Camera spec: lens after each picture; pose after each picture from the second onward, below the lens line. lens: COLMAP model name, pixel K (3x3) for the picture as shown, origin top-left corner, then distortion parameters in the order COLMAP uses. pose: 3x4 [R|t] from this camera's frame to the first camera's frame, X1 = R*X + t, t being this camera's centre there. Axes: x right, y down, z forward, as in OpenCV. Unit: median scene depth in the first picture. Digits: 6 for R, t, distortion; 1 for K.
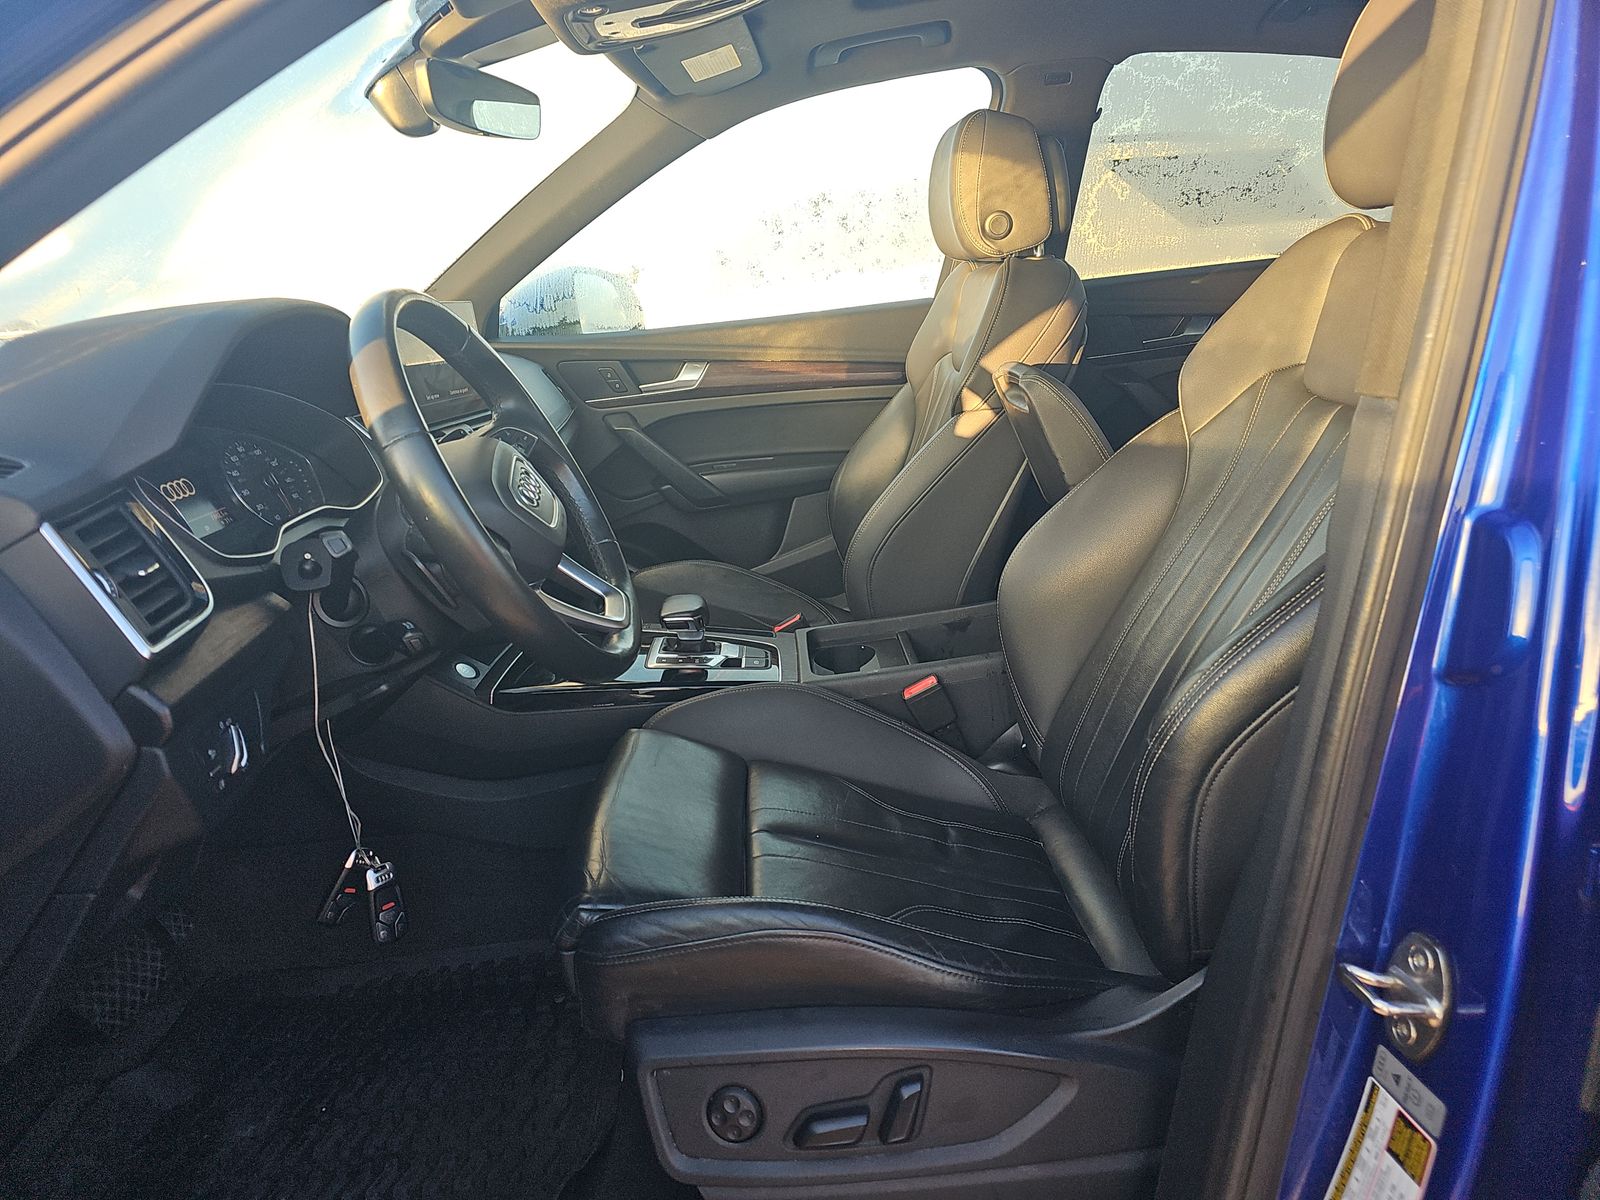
lens RADIAL K [[1096.8, 0, 794.9], [0, 1096.8, 591.7], [0, 0, 1]] dist [0.046025, -0.013518]
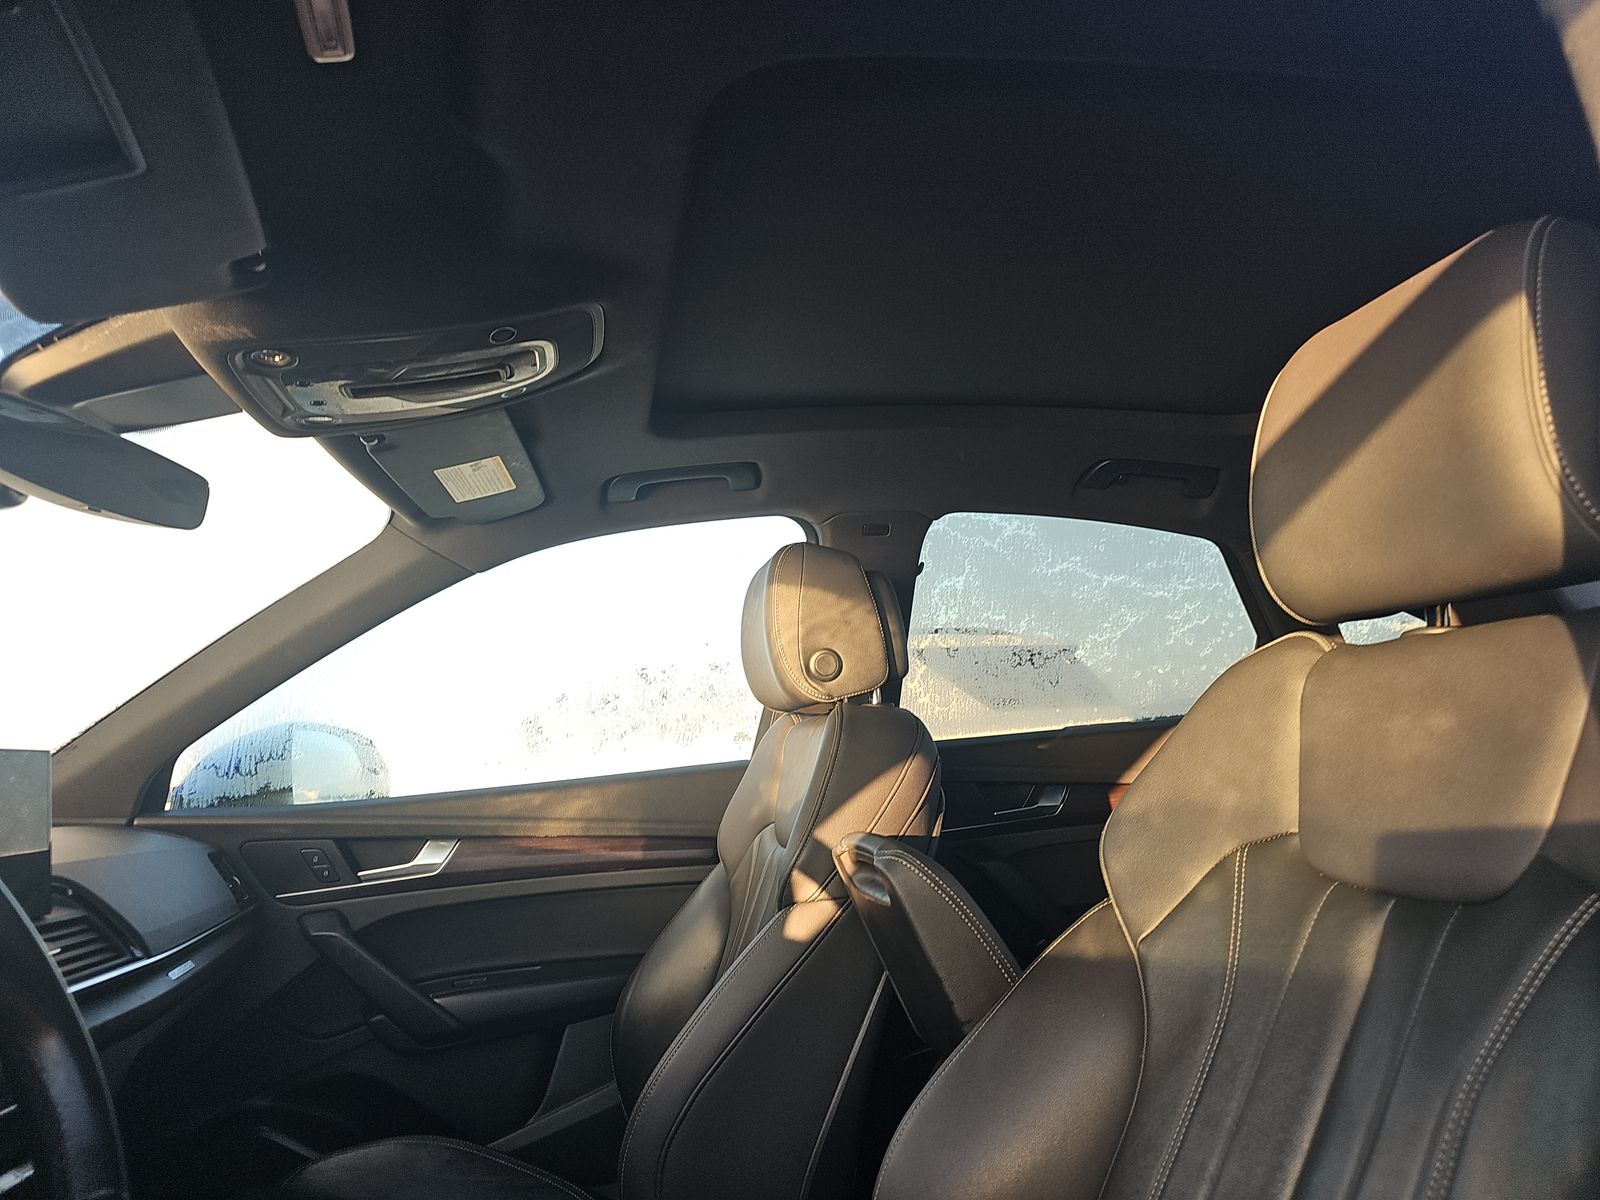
lens RADIAL K [[1096.8, 0, 787.2], [0, 1096.8, 584.4], [0, 0, 1]] dist [0.046025, -0.013518]
pose [[0.988361, 0.027771, 0.149570, 0.029340], [0.037979, 0.907019, -0.419374, -0.041983], [-0.147309, 0.420174, 0.895407, 0.221489]]
